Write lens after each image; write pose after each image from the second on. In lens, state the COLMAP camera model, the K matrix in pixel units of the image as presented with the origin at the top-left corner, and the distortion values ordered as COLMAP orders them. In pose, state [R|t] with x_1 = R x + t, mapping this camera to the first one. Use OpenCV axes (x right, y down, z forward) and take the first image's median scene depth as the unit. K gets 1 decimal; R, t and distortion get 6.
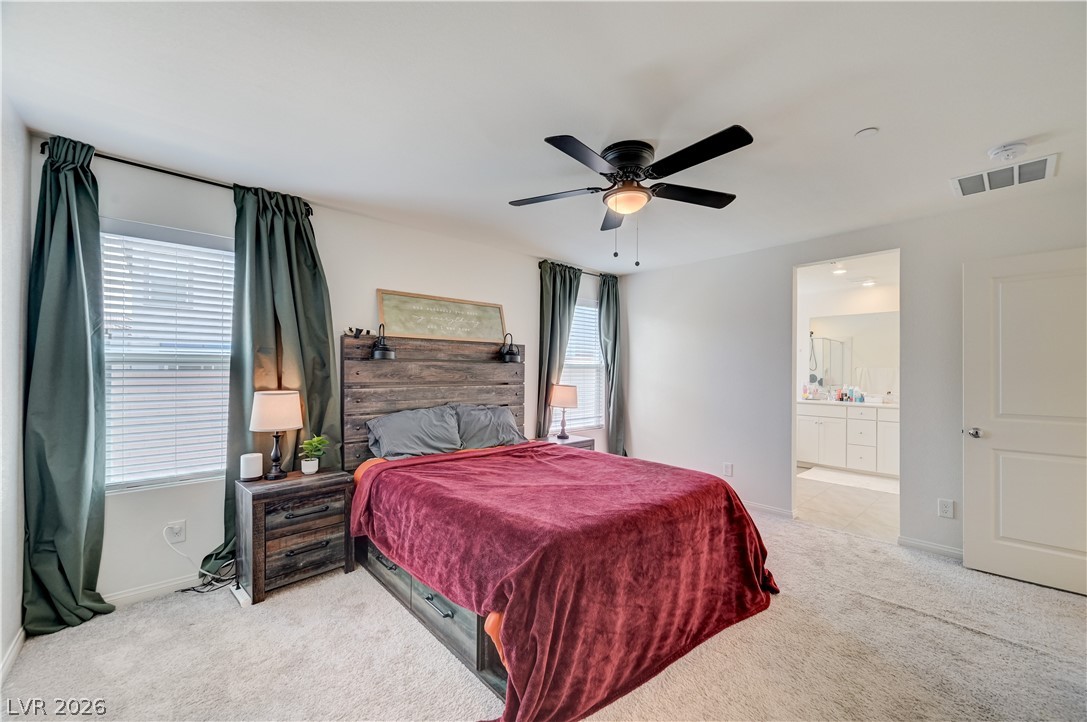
lens RADIAL K [[435.6, 0, 541.3], [0, 435.6, 364.6], [0, 0, 1]] dist [0.000046, 0.000386]
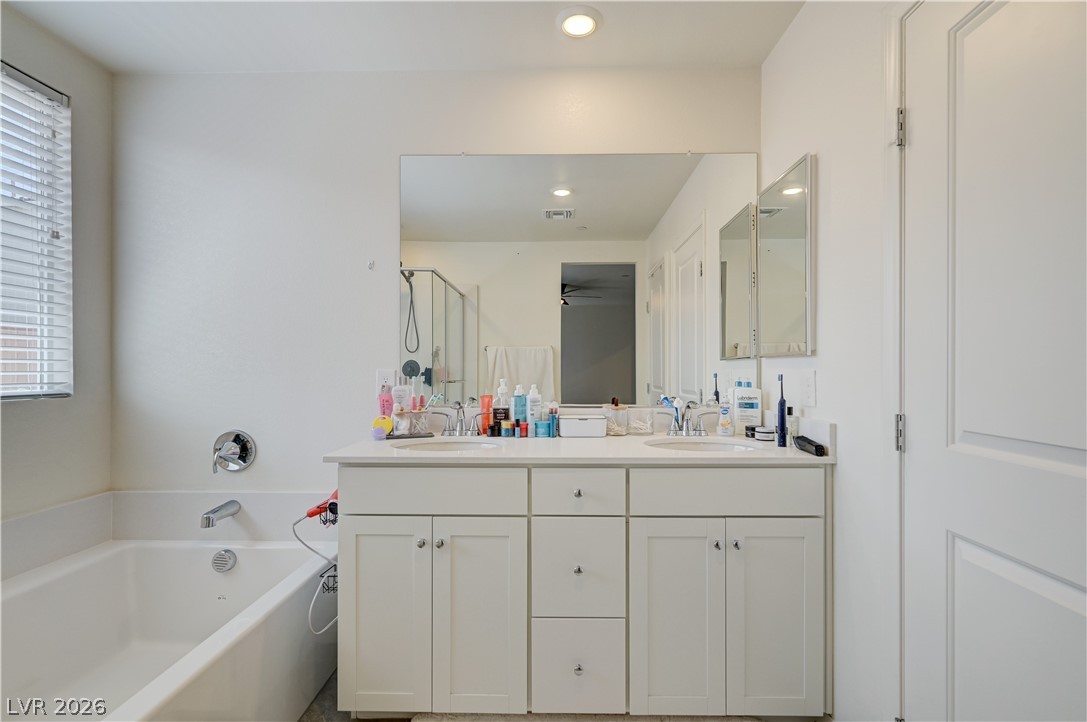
lens RADIAL K [[492.9, 0, 539.8], [0, 492.9, 370.2], [0, 0, 1]] dist [-0.002706, 0.001389]
pose [[0.688712, -0.012654, 0.724925, 0.463834], [-0.000246, 0.999844, 0.017686, 0.032847], [-0.725035, -0.012359, 0.688601, 0.741509]]
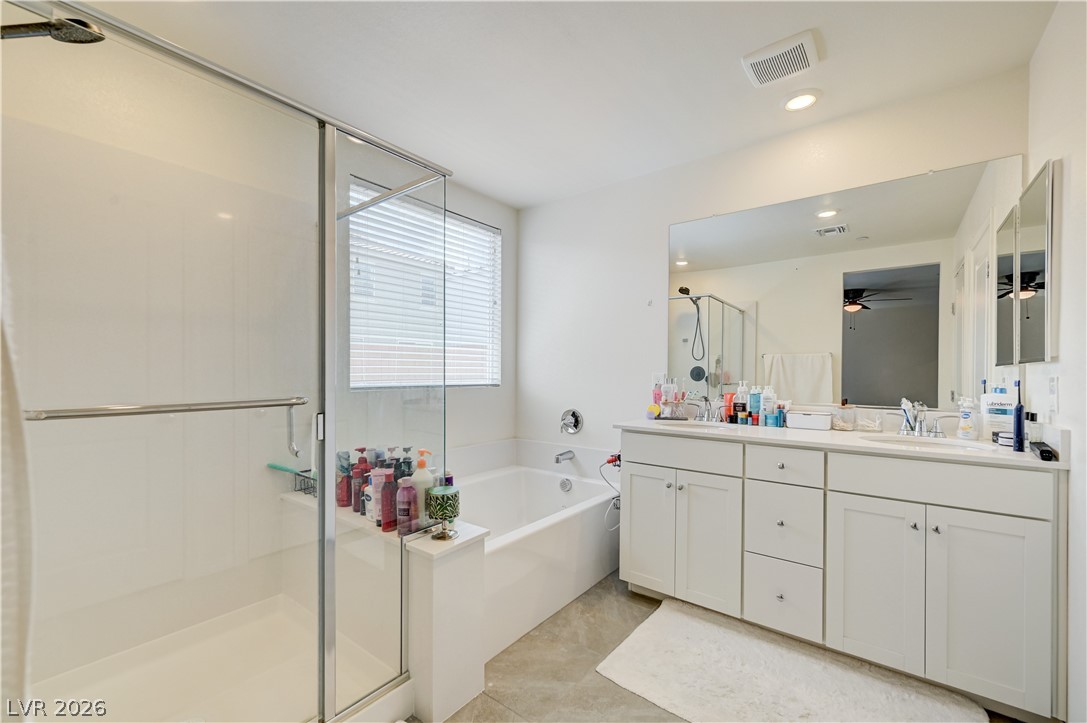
lens RADIAL K [[437.0, 0, 545.0], [0, 437.0, 370.5], [0, 0, 1]] dist [-0.000485, 0.000035]
pose [[0.985826, -0.002031, 0.167757, 0.448896], [0.000793, 0.999972, 0.007443, 0.032343], [-0.167767, -0.007204, 0.985800, 0.630832]]
